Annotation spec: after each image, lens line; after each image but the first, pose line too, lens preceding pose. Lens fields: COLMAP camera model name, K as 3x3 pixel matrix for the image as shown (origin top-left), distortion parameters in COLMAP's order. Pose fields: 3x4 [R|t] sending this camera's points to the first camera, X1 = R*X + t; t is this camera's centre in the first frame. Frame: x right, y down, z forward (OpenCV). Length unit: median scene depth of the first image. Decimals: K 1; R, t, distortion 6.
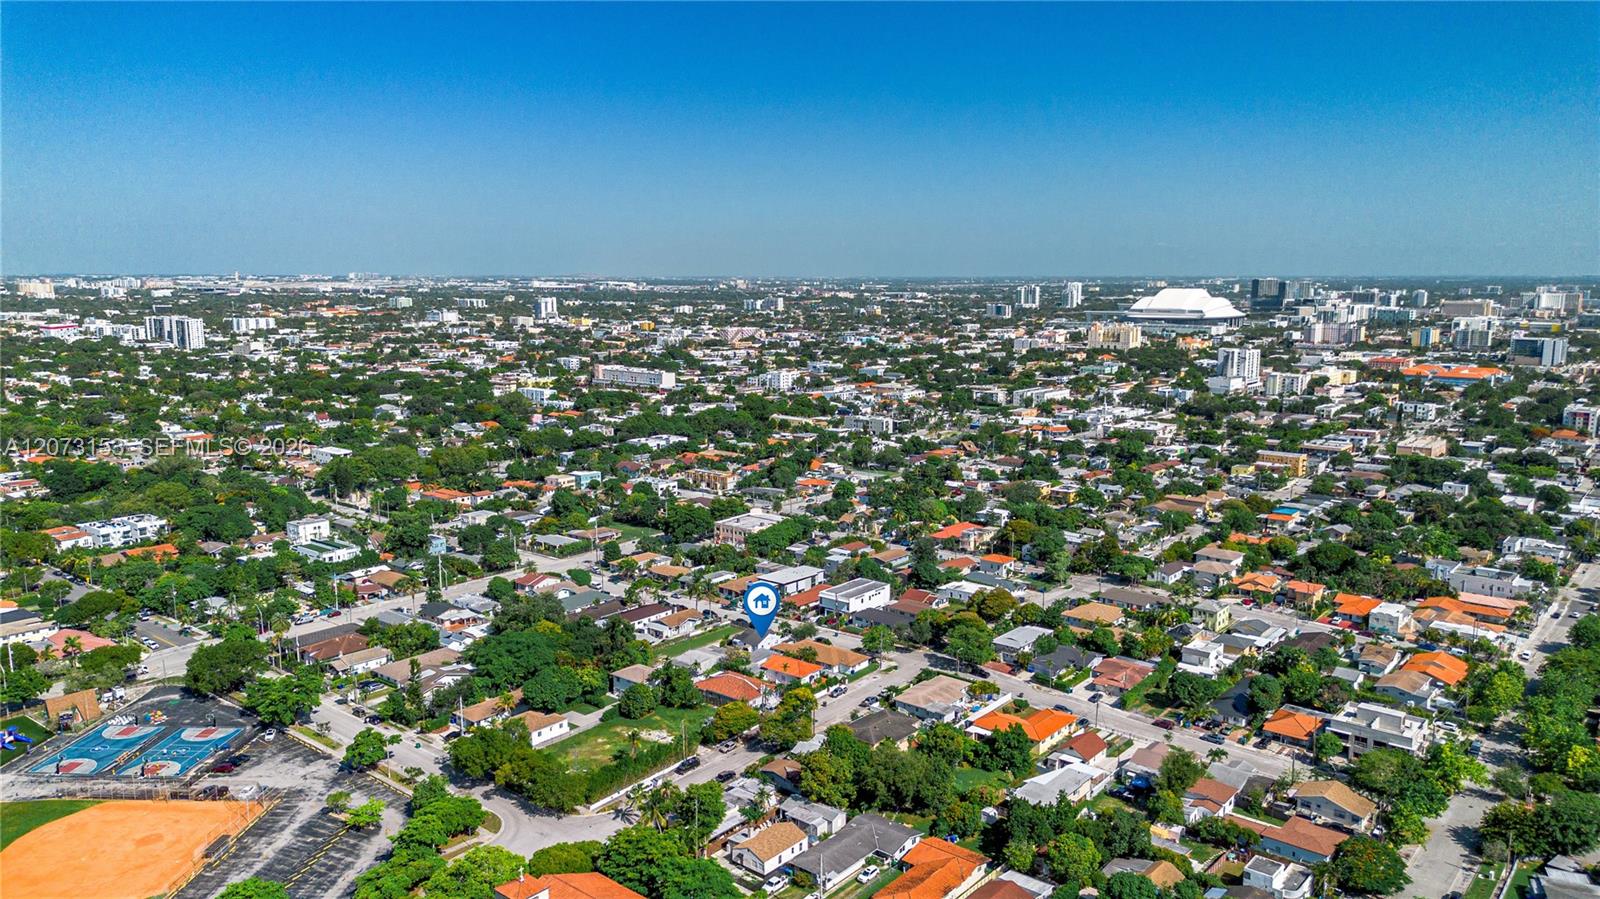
lens RADIAL K [[1134.7, 0, 801.9], [0, 1134.7, 450.5], [0, 0, 1]] dist [0.053396, -0.041753]
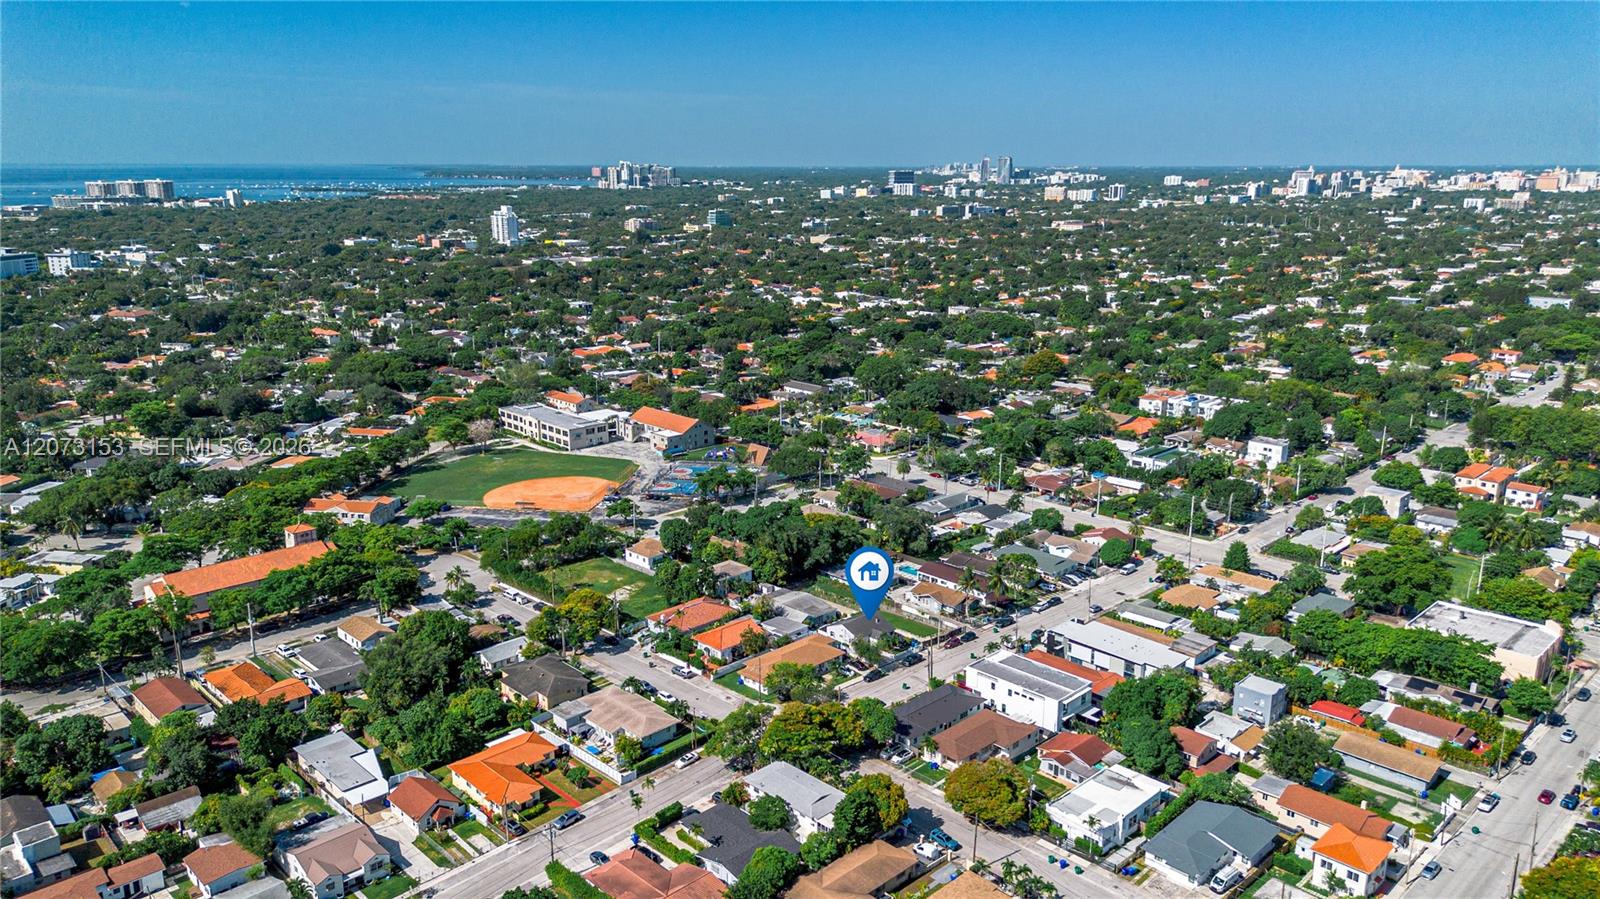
lens RADIAL K [[1134.7, 0, 800.8], [0, 1134.7, 448.5], [0, 0, 1]] dist [0.053396, -0.041753]
pose [[-0.098996, 0.240934, -0.965479, 0.125809], [-0.157422, 0.954235, 0.254270, -0.027154], [0.982557, 0.177159, -0.056537, 0.176157]]
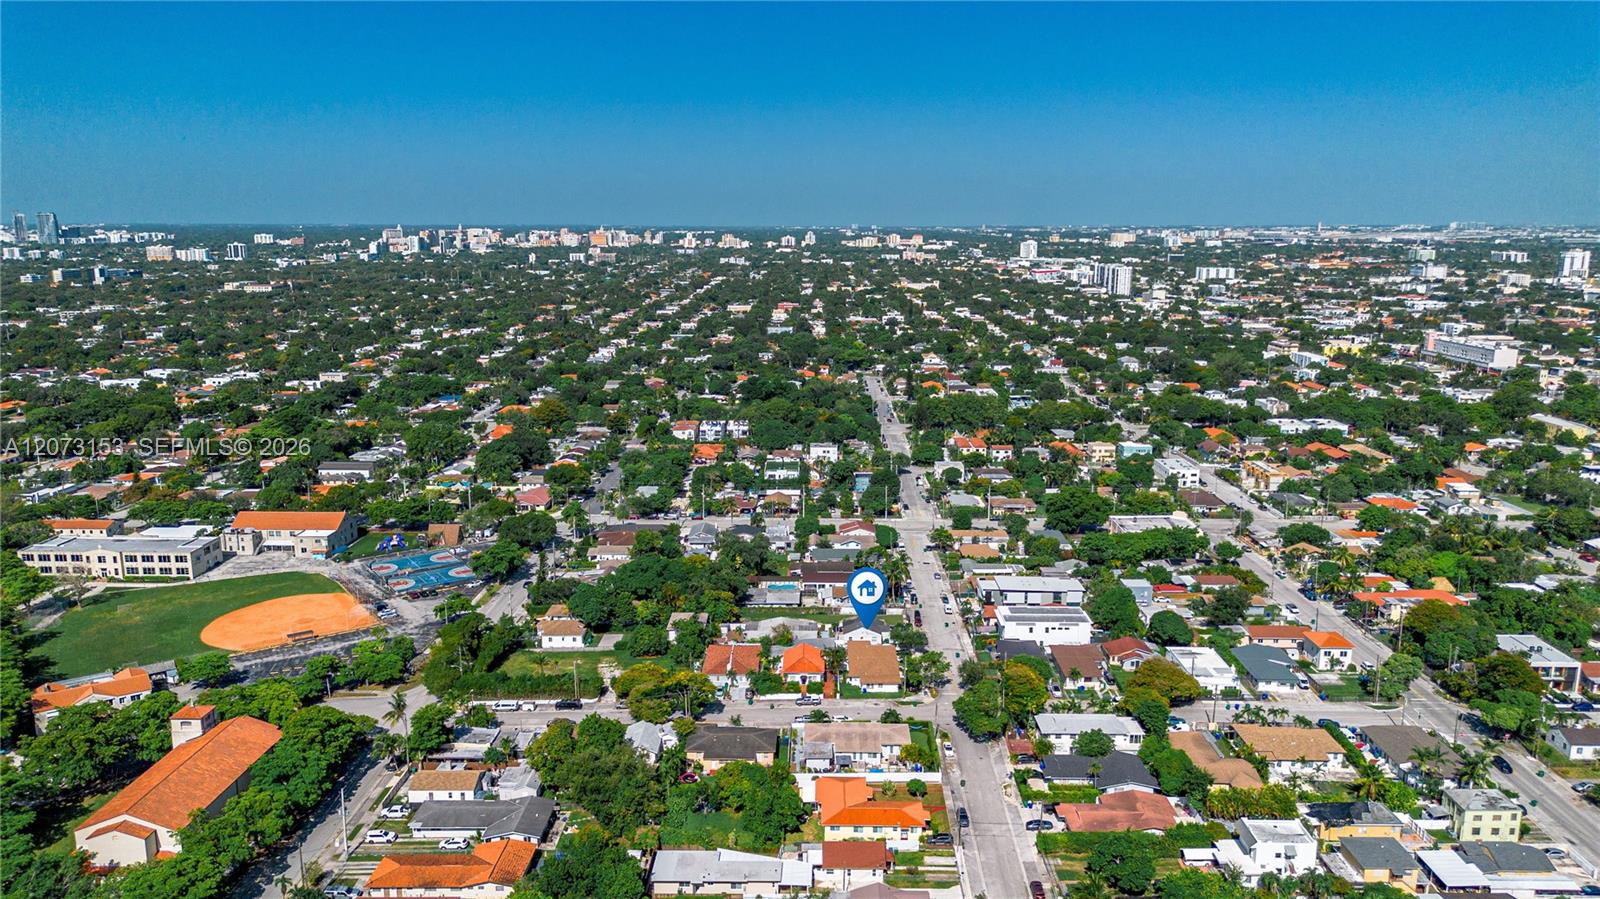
lens RADIAL K [[1134.7, 0, 800.4], [0, 1134.7, 449.5], [0, 0, 1]] dist [0.053396, -0.041753]
pose [[0.623481, 0.151973, -0.766926, 0.107423], [-0.120342, 0.987891, 0.097926, -0.010530], [0.772521, 0.031239, 0.634220, 0.069085]]
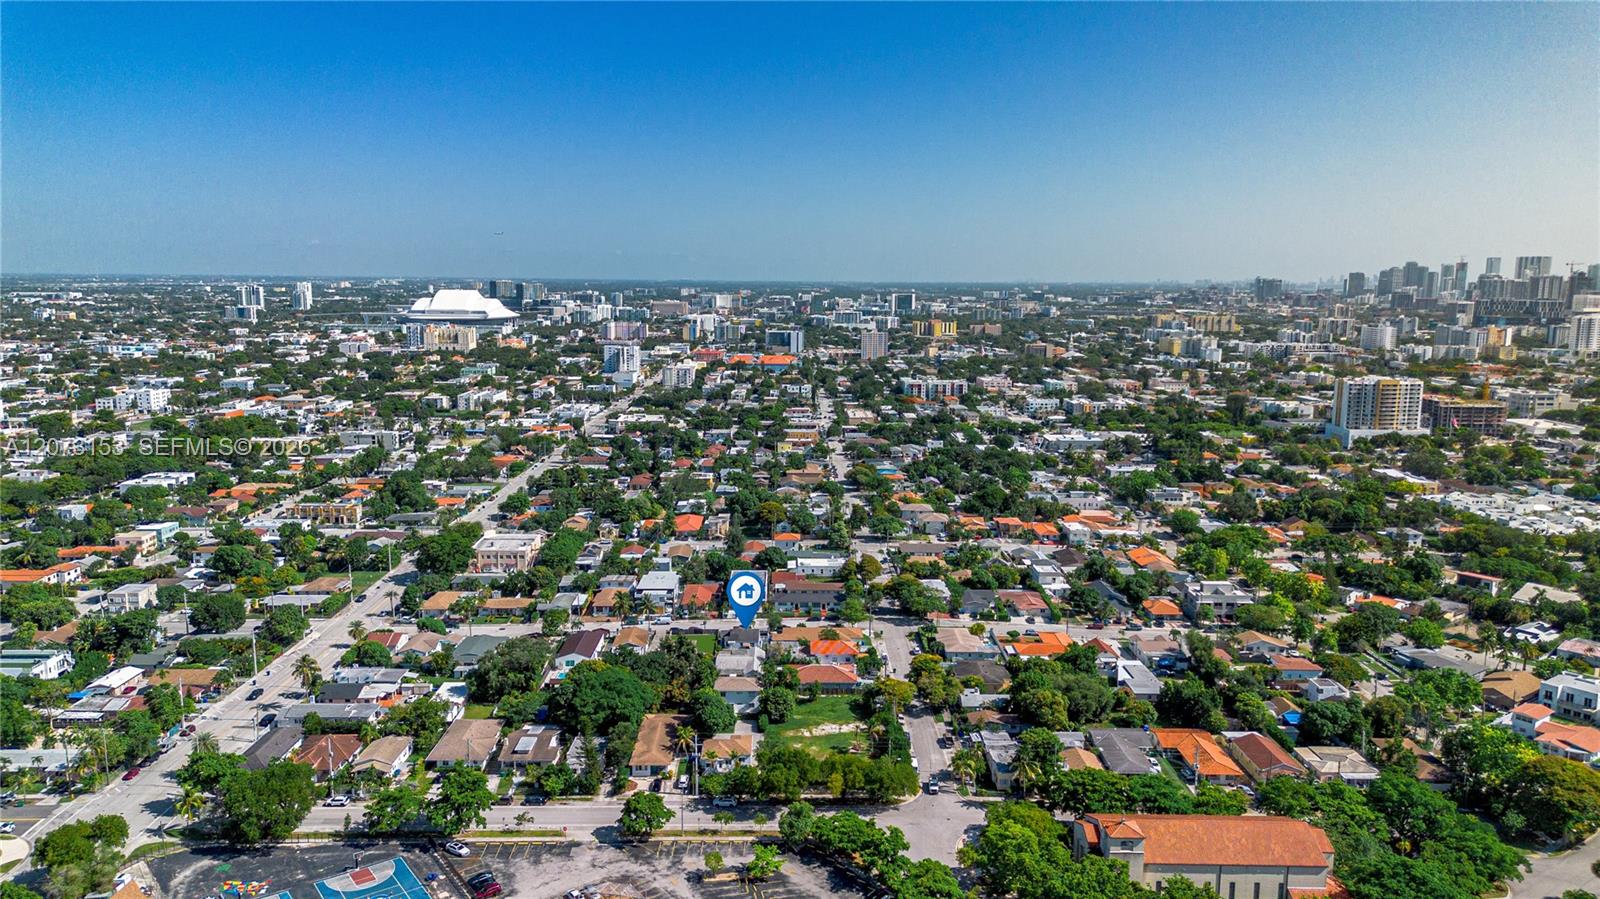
lens RADIAL K [[1134.7, 0, 795.9], [0, 1134.7, 455.6], [0, 0, 1]] dist [0.053396, -0.041753]
pose [[0.762279, -0.095325, 0.640190, -0.114305], [0.092963, 0.994965, 0.037459, -0.005306], [-0.640538, 0.030960, 0.767302, 0.032824]]
